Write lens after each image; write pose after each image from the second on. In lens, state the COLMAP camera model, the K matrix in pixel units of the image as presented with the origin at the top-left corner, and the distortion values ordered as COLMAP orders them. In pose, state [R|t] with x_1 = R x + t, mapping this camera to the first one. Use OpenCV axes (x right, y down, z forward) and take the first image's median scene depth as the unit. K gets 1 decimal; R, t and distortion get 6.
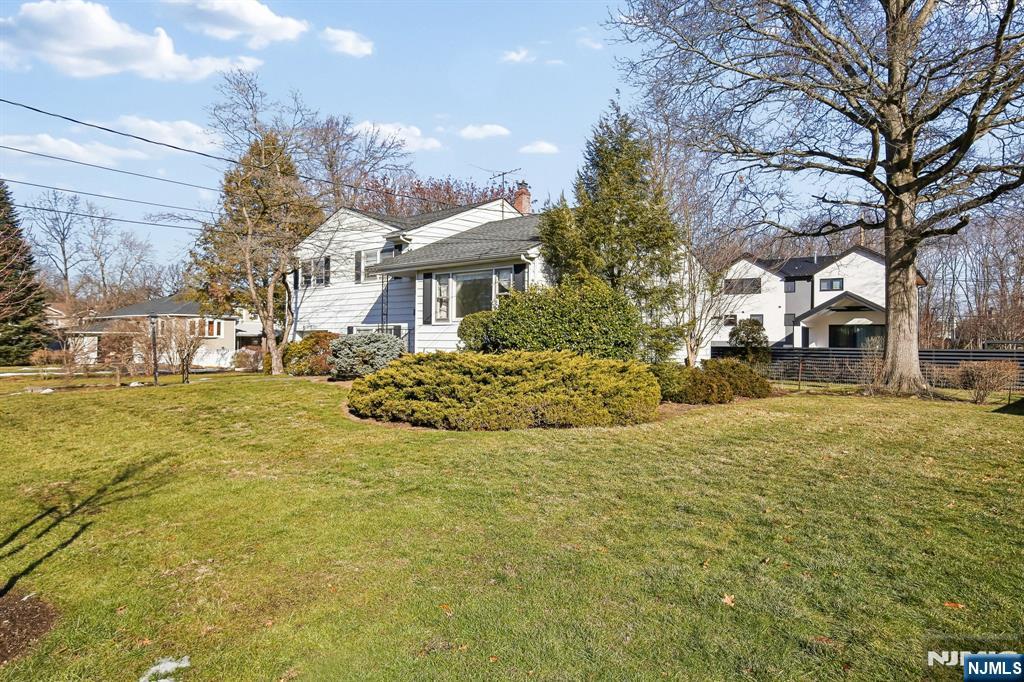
lens RADIAL K [[627.5, 0, 512.0], [0, 627.5, 341.0], [0, 0, 1]] dist [-0.001510, -0.000455]
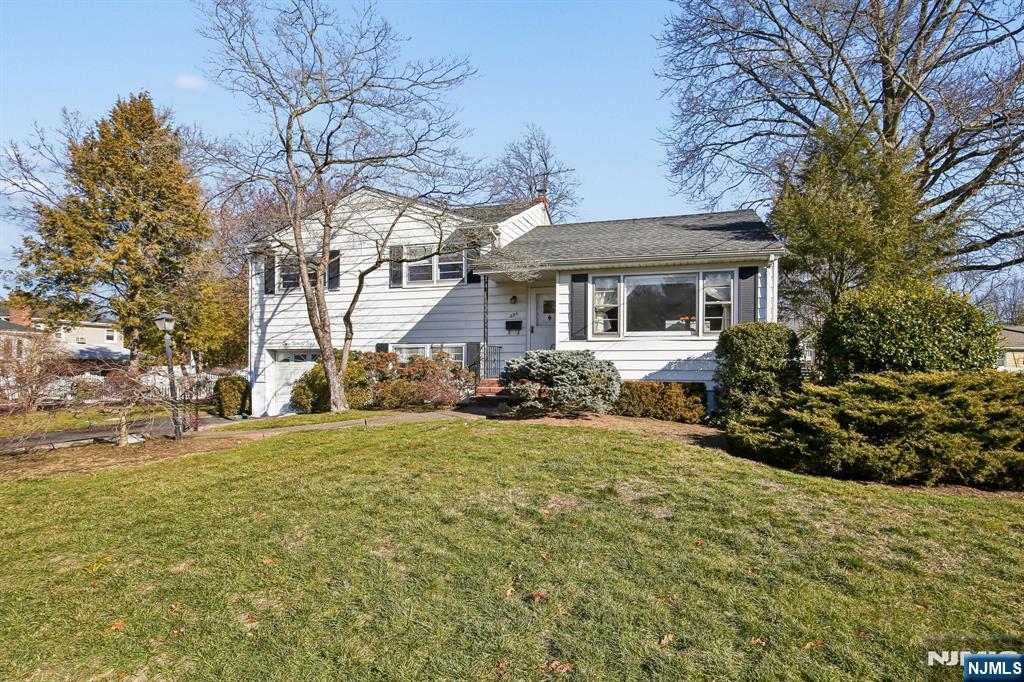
lens RADIAL K [[540.2, 0, 513.6], [0, 540.2, 360.9], [0, 0, 1]] dist [-0.021683, -0.000345]
pose [[0.907376, -0.006173, 0.420274, -0.430747], [0.006594, 0.999978, 0.000450, -0.001100], [-0.420267, 0.002363, 0.907397, 0.368509]]
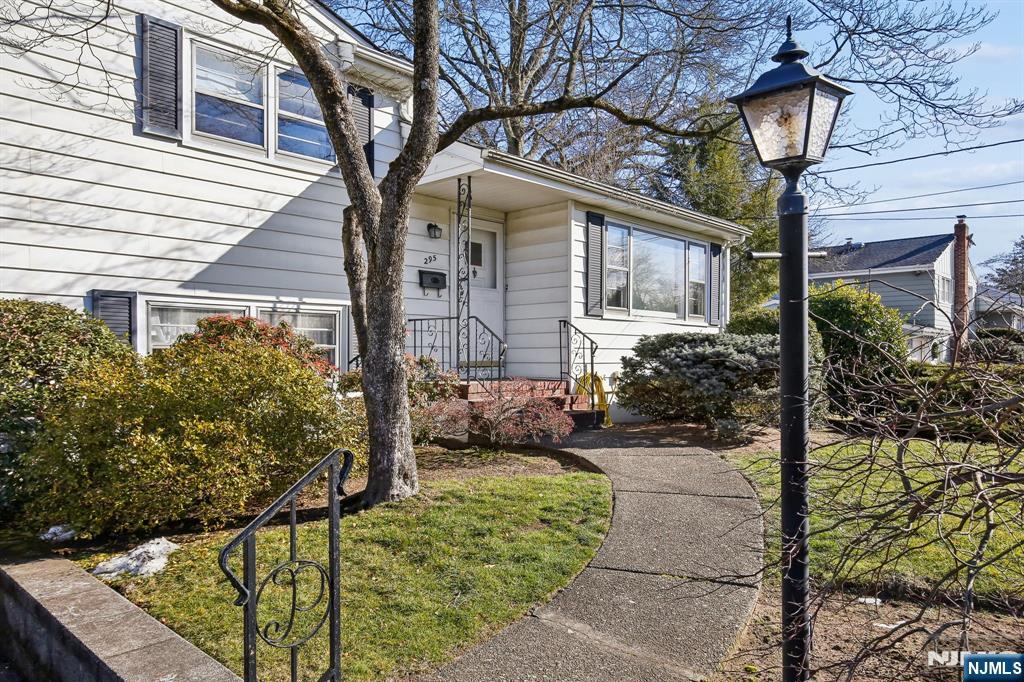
lens RADIAL K [[696.3, 0, 536.0], [0, 696.3, 365.4], [0, 0, 1]] dist [-0.003802, -0.001882]
pose [[0.006003, -0.023550, 0.999705, -0.603426], [-0.005174, 0.999709, 0.023582, -0.000378], [-0.999969, -0.005315, 0.005880, 0.911023]]
